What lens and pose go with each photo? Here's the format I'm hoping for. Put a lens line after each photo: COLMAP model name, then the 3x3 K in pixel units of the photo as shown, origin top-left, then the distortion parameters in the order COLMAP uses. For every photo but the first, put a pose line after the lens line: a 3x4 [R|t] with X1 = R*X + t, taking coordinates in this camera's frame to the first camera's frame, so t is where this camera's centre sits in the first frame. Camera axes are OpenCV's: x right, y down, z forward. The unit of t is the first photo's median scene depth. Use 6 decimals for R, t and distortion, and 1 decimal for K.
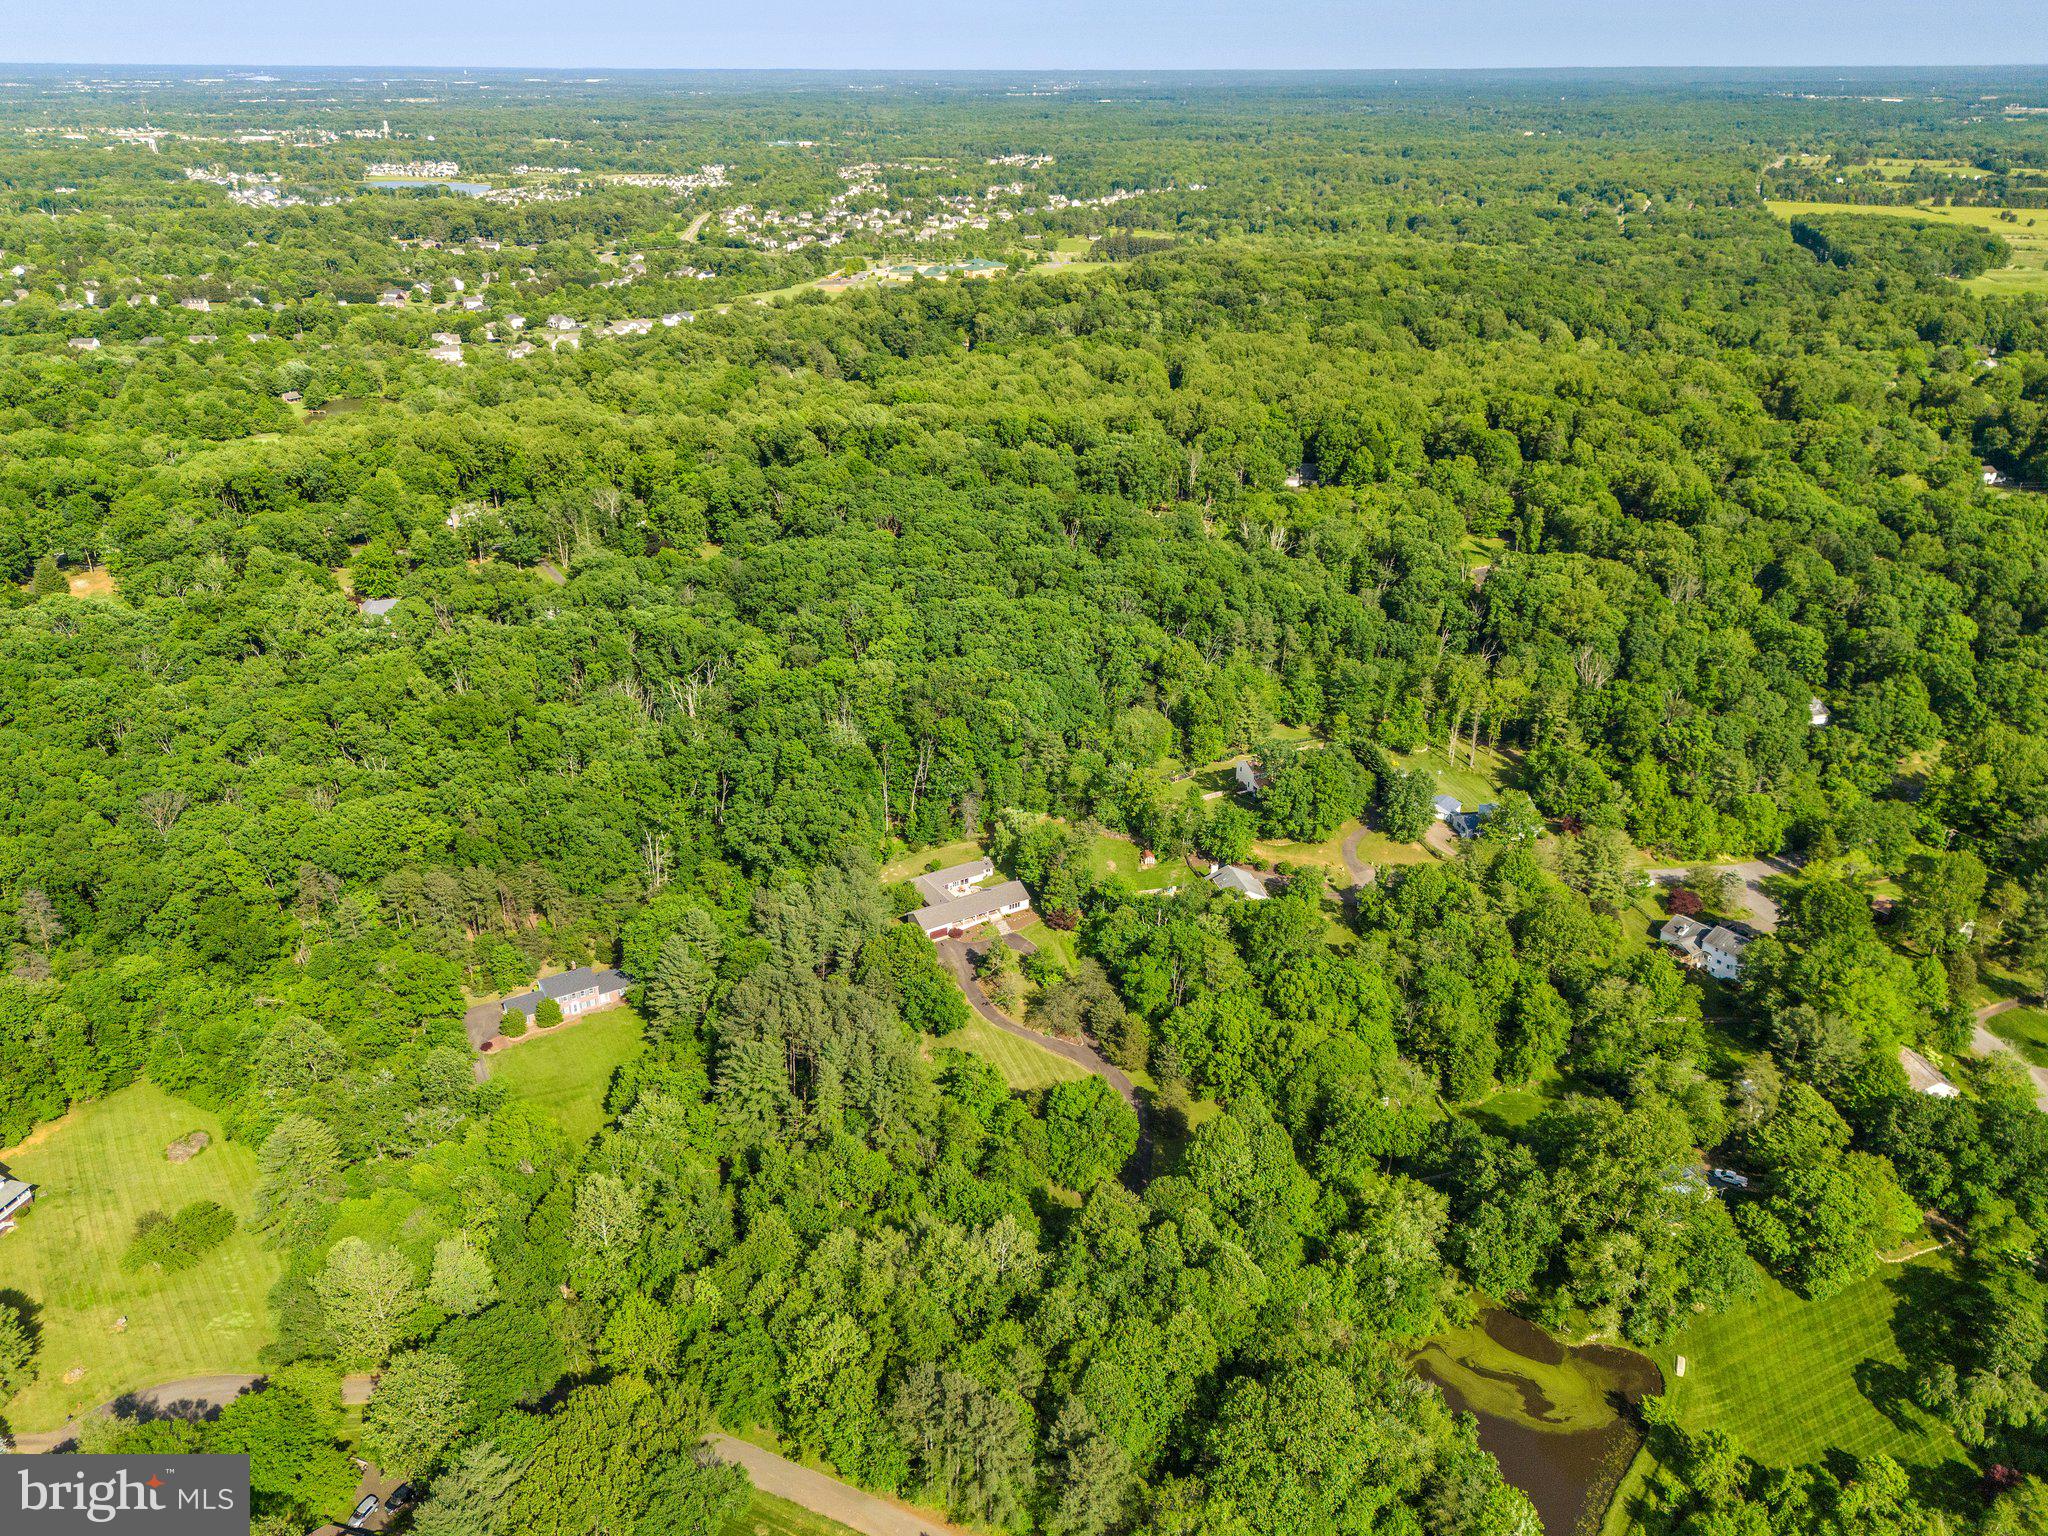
lens RADIAL K [[1520.5, 0, 1024.0], [0, 1520.5, 767.6], [0, 0, 1]] dist [0.030866, 0.000118]
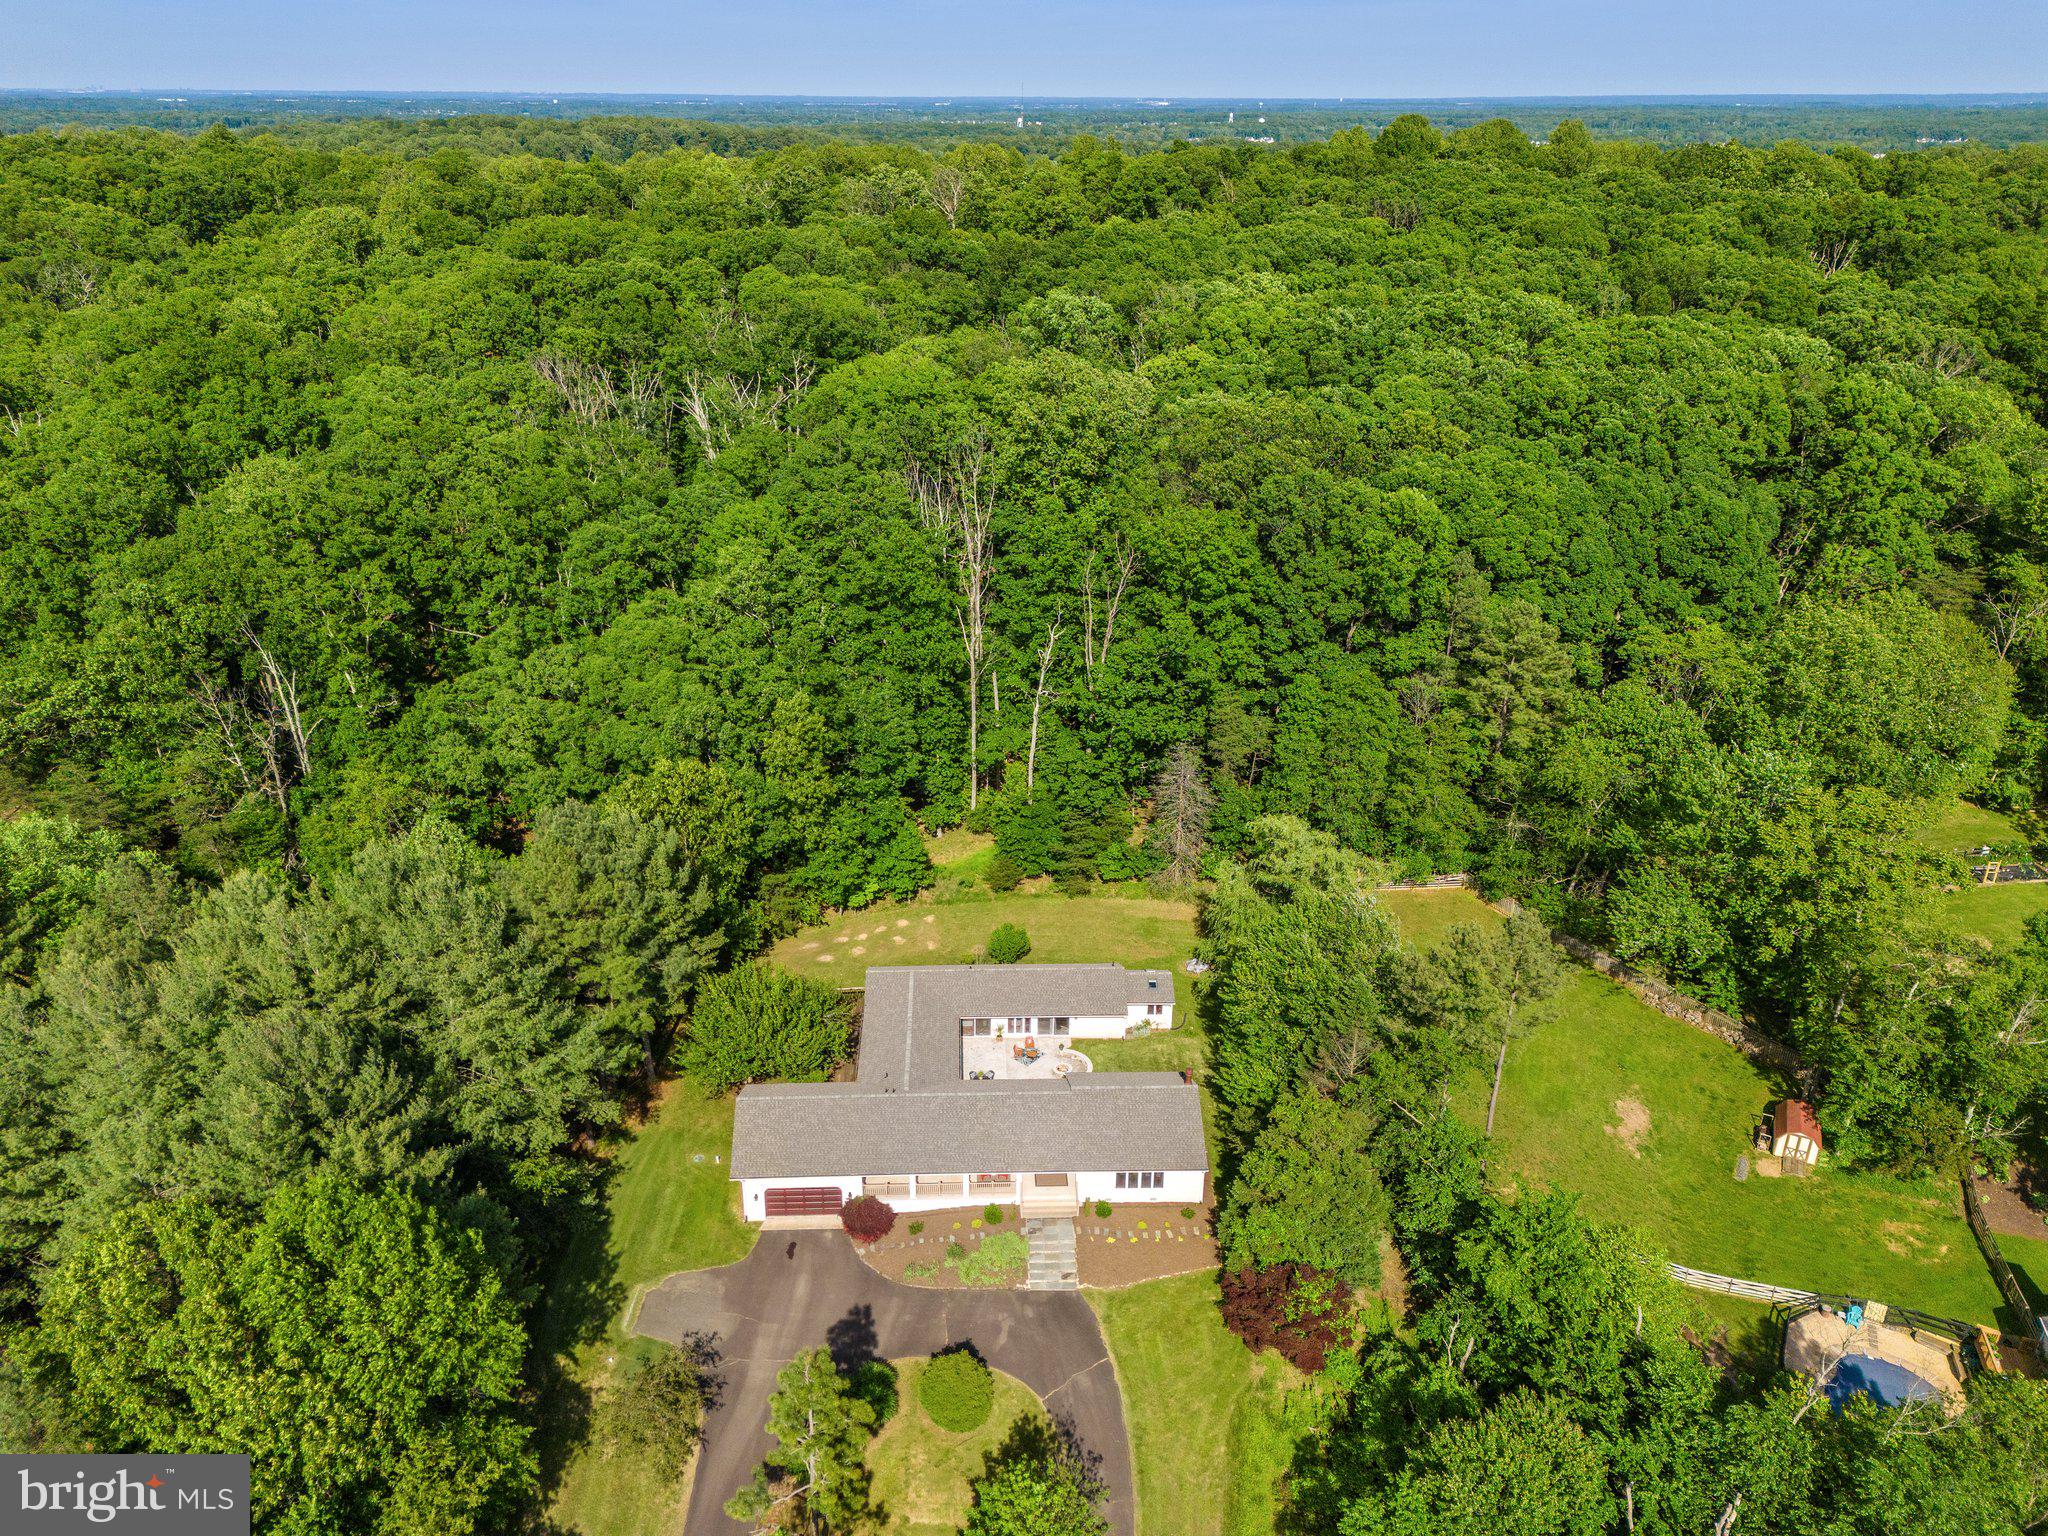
lens RADIAL K [[1520.5, 0, 1023.5], [0, 1520.5, 770.2], [0, 0, 1]] dist [0.030866, 0.000118]
pose [[0.873498, 0.208708, -0.439820, 0.069690], [-0.214415, 0.976029, 0.037321, 0.017643], [0.437066, 0.061704, 0.897310, 0.710866]]
